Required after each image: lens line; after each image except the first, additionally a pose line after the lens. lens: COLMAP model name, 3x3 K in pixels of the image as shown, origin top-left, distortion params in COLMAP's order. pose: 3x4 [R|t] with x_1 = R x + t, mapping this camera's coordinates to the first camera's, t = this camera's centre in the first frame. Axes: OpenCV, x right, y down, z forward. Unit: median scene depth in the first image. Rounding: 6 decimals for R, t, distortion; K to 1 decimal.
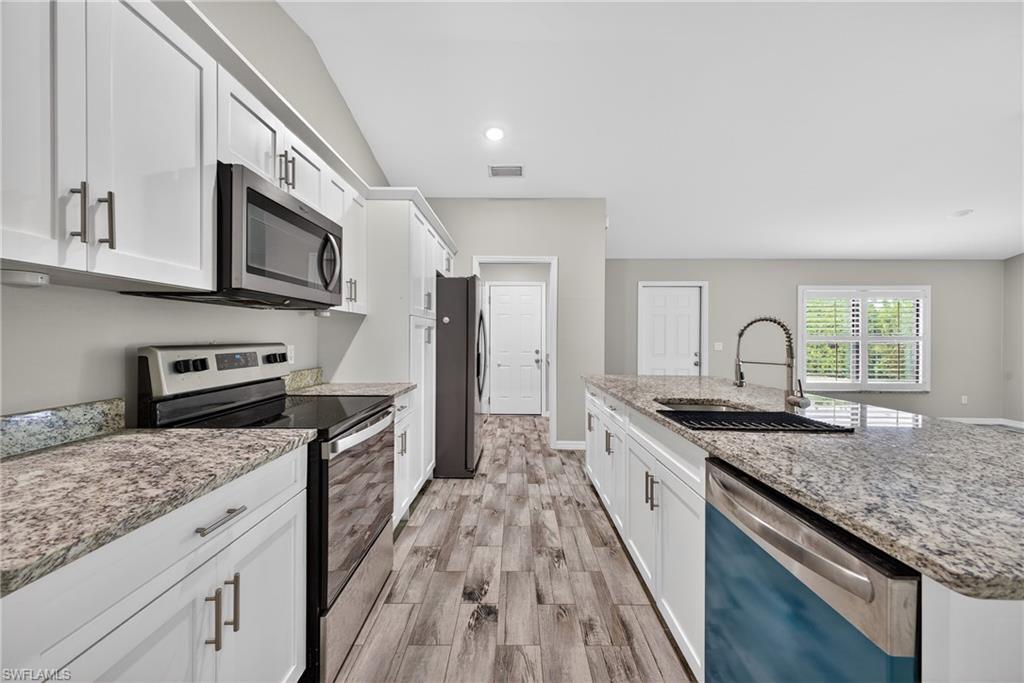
lens RADIAL K [[398.8, 0, 518.6], [0, 398.8, 341.2], [0, 0, 1]] dist [0.016342, -0.001646]
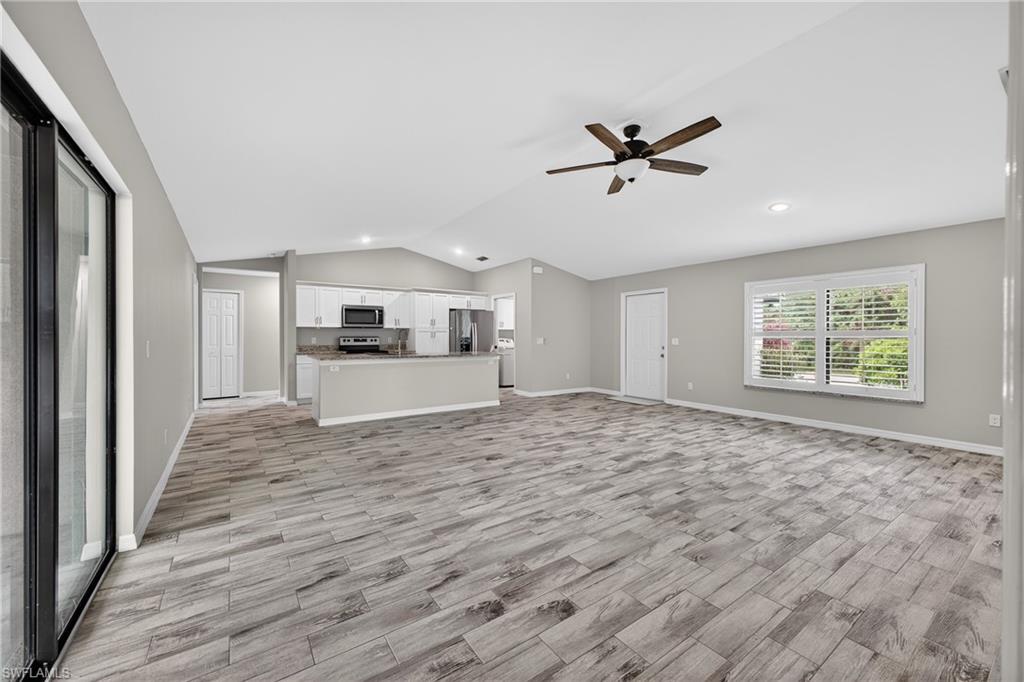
lens RADIAL K [[398.8, 0, 512.5], [0, 398.8, 340.0], [0, 0, 1]] dist [0.016342, -0.001646]
pose [[0.586821, 0.002708, -0.809712, 4.067007], [-0.004725, 0.999989, -0.000079, 0.035355], [0.809703, 0.003872, 0.586828, -0.290308]]
